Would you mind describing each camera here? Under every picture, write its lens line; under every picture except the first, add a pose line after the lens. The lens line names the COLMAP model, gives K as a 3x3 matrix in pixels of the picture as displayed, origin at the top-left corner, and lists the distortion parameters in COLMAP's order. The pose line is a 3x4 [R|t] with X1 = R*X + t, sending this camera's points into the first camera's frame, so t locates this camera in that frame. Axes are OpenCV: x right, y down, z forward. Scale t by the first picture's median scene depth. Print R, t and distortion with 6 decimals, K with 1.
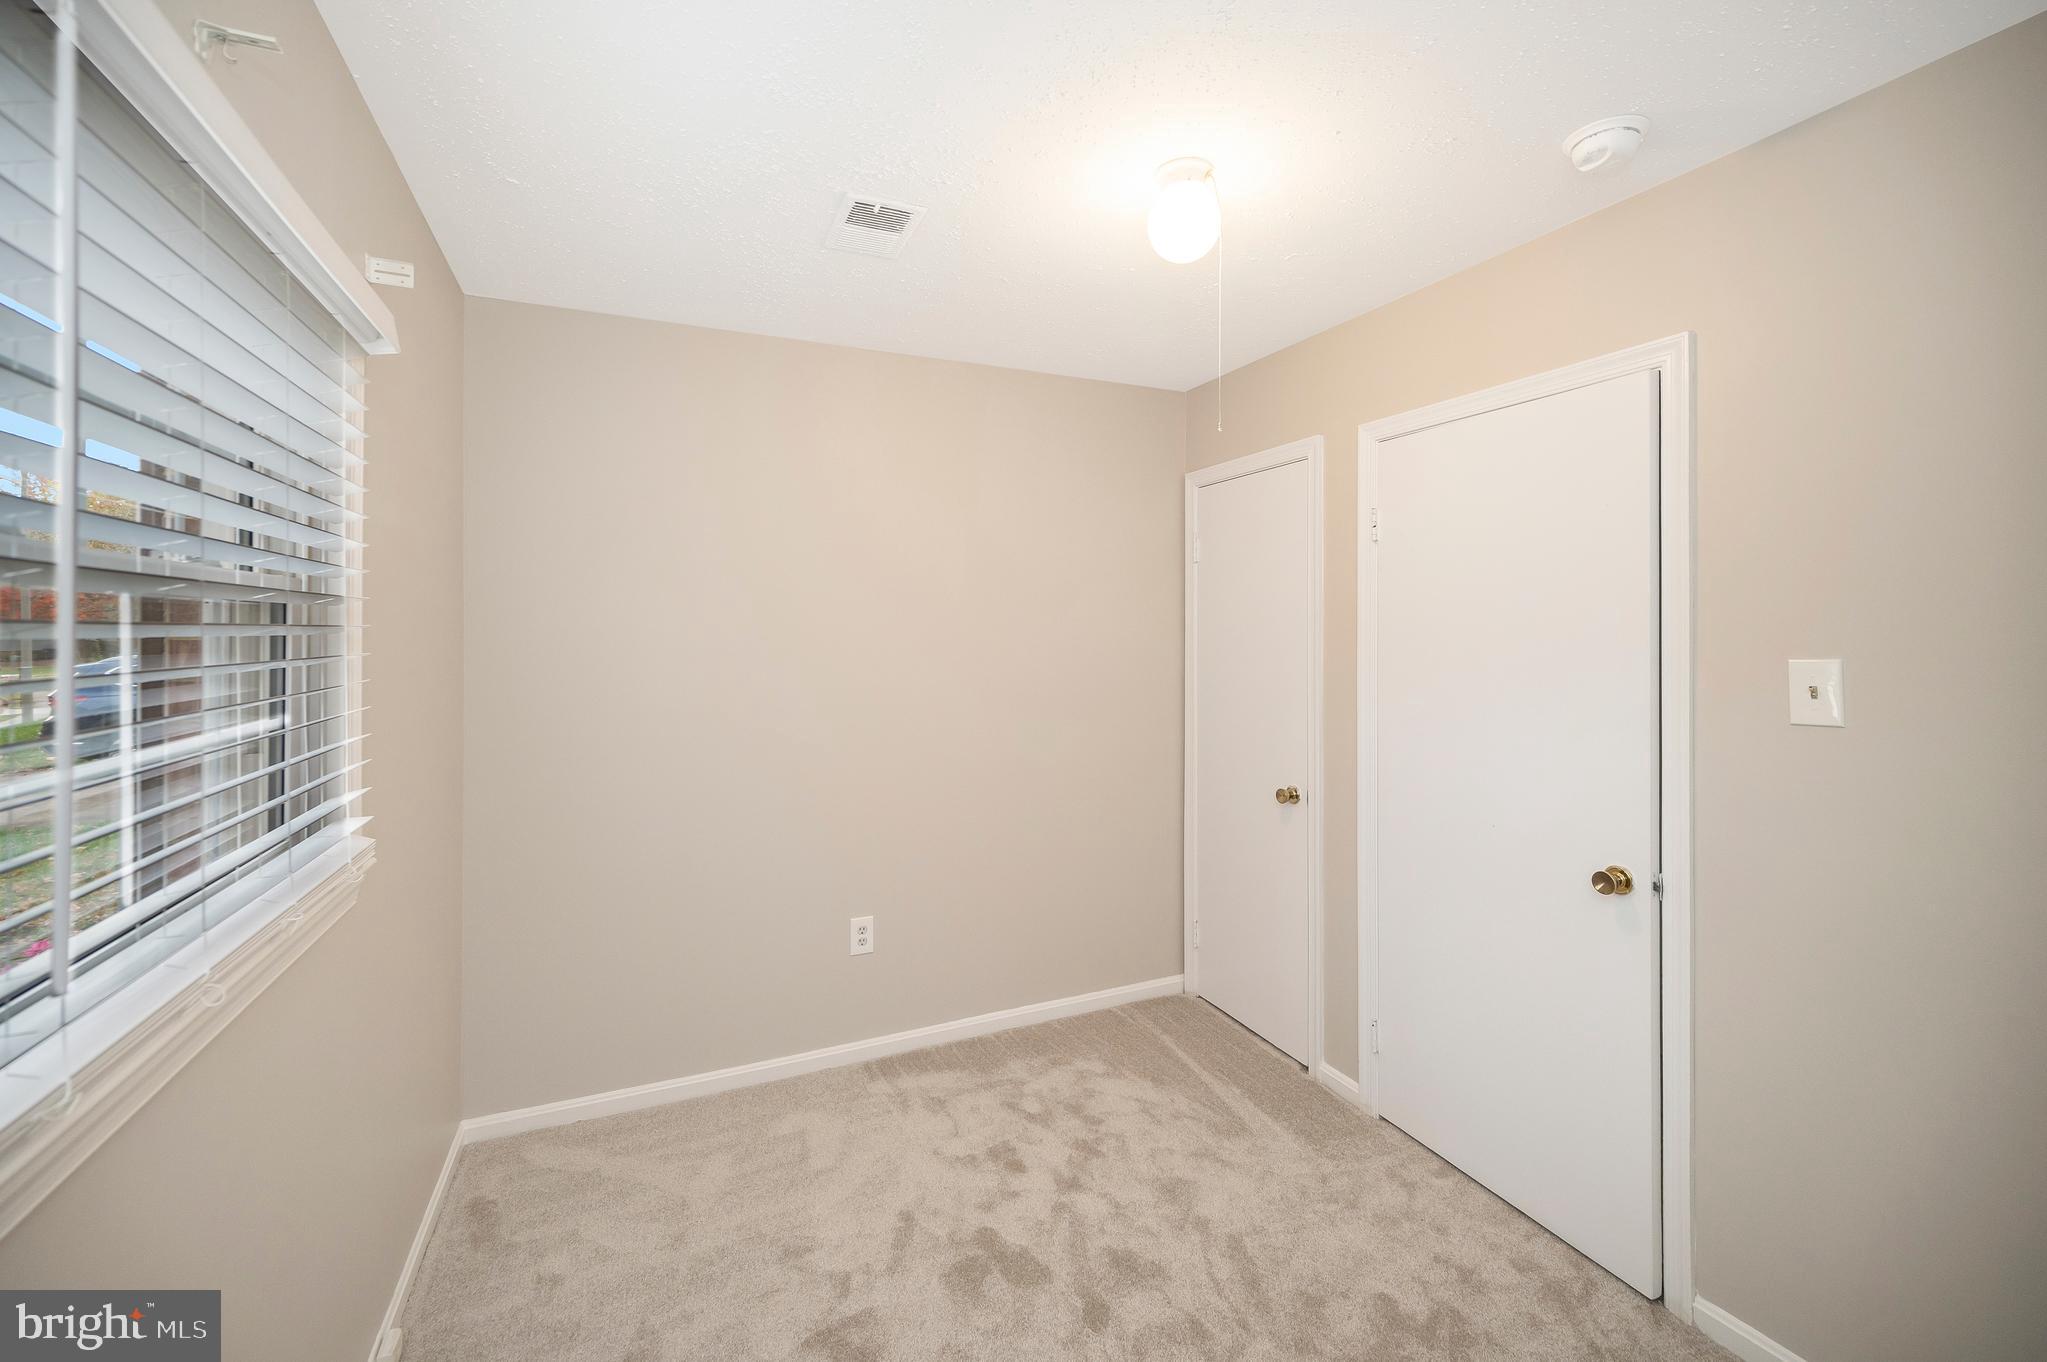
lens RADIAL K [[839.6, 0, 1013.9], [0, 839.6, 662.9], [0, 0, 1]] dist [0.000548, -0.000083]
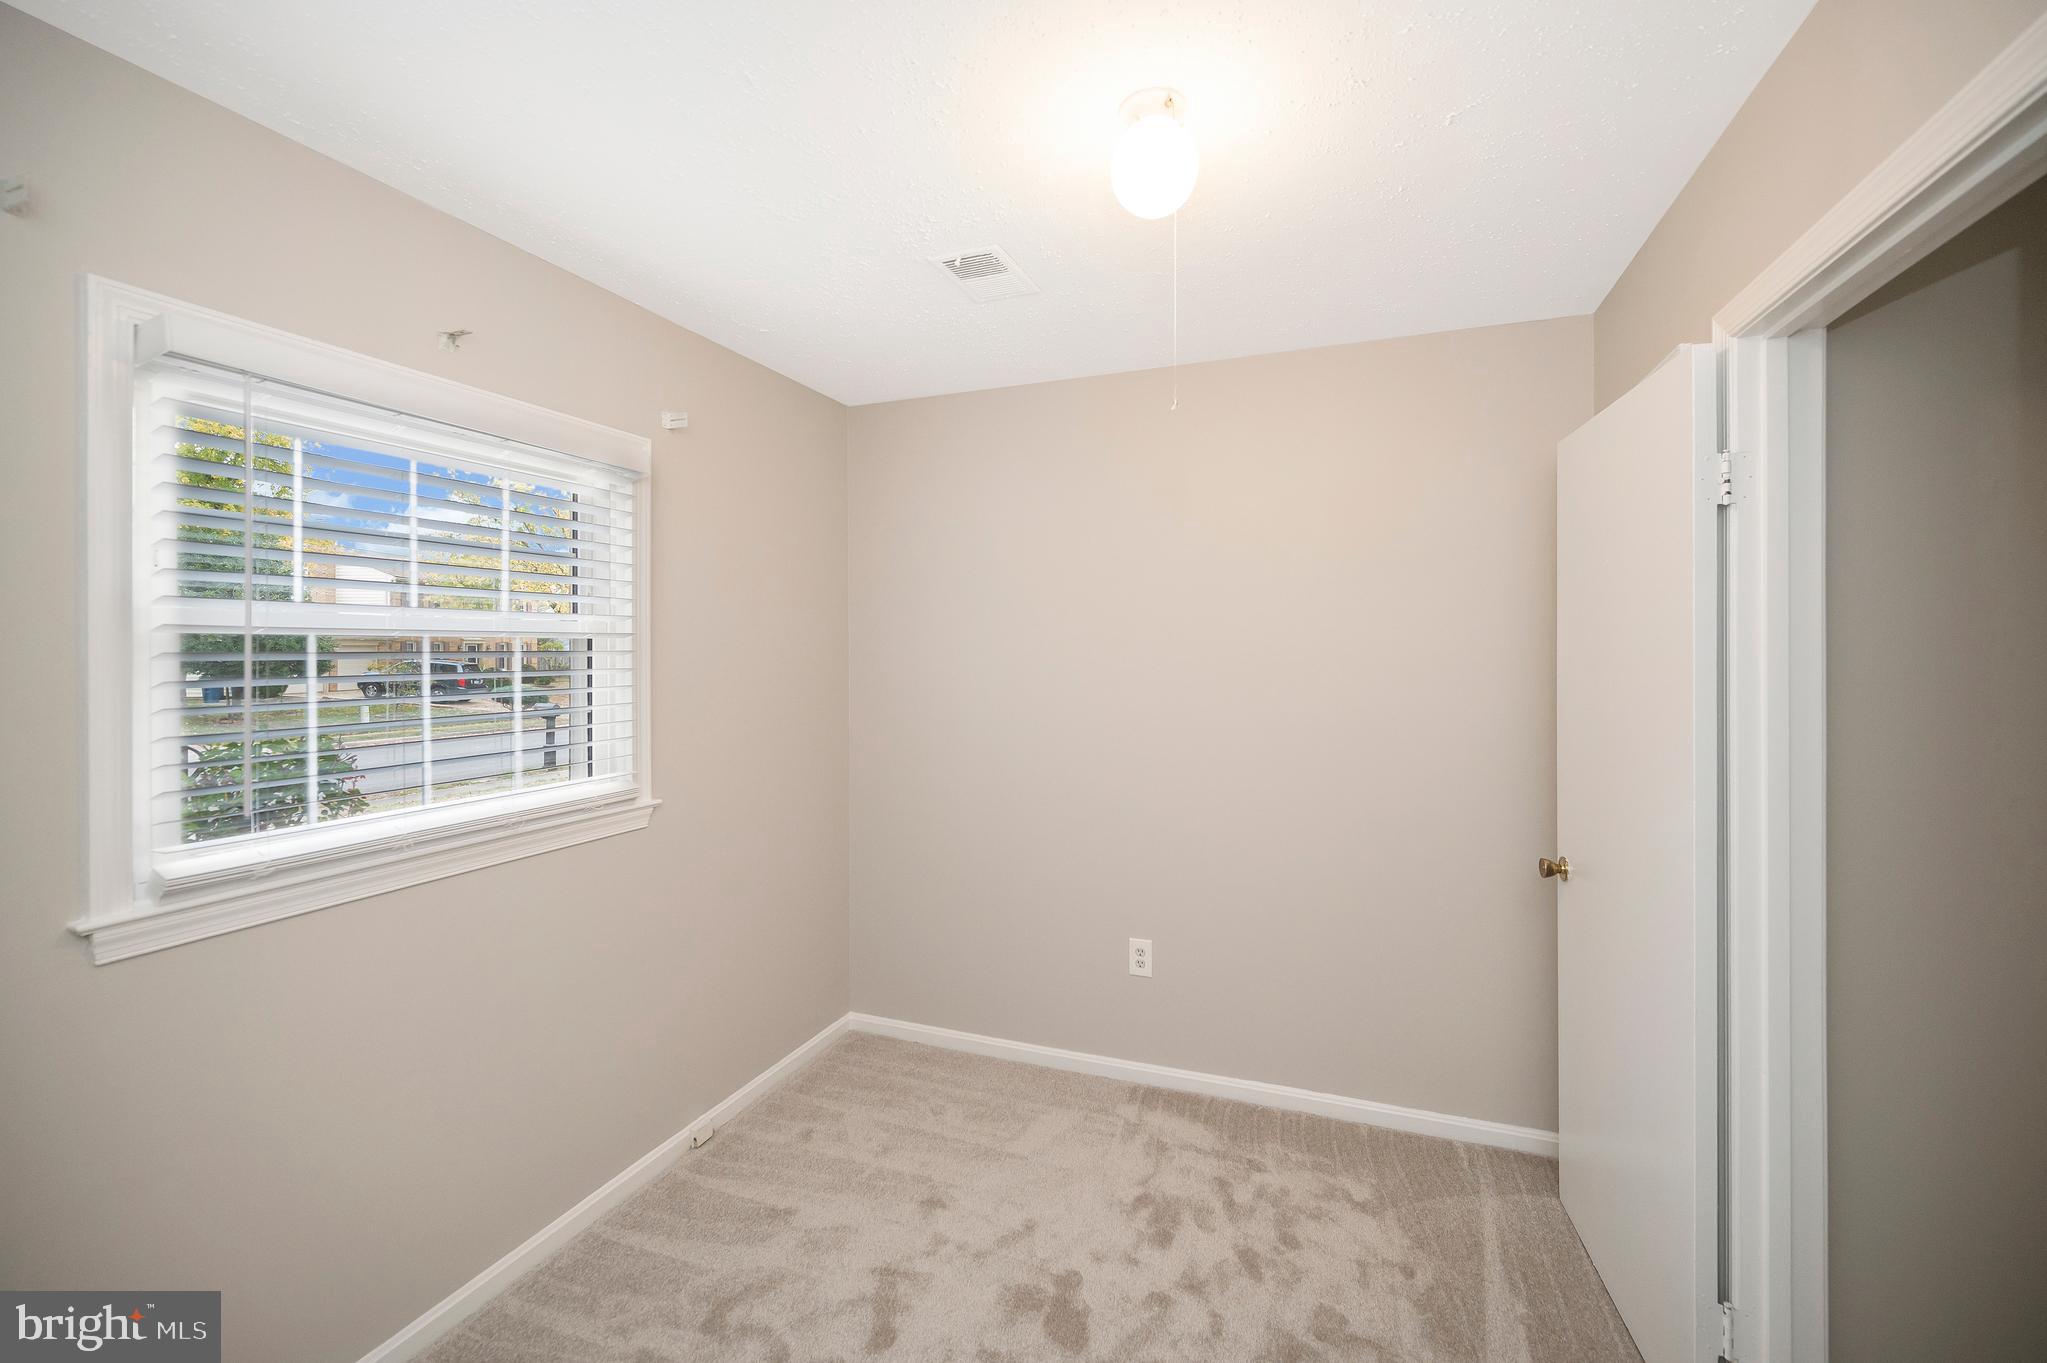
lens RADIAL K [[842.6, 0, 1023.5], [0, 842.6, 681.5], [0, 0, 1]] dist [0.003027, 0.000096]
pose [[0.712192, 0.025697, -0.701514, 0.485950], [-0.025380, 0.999619, 0.010851, -0.013093], [0.701526, 0.010076, 0.712573, 0.214903]]
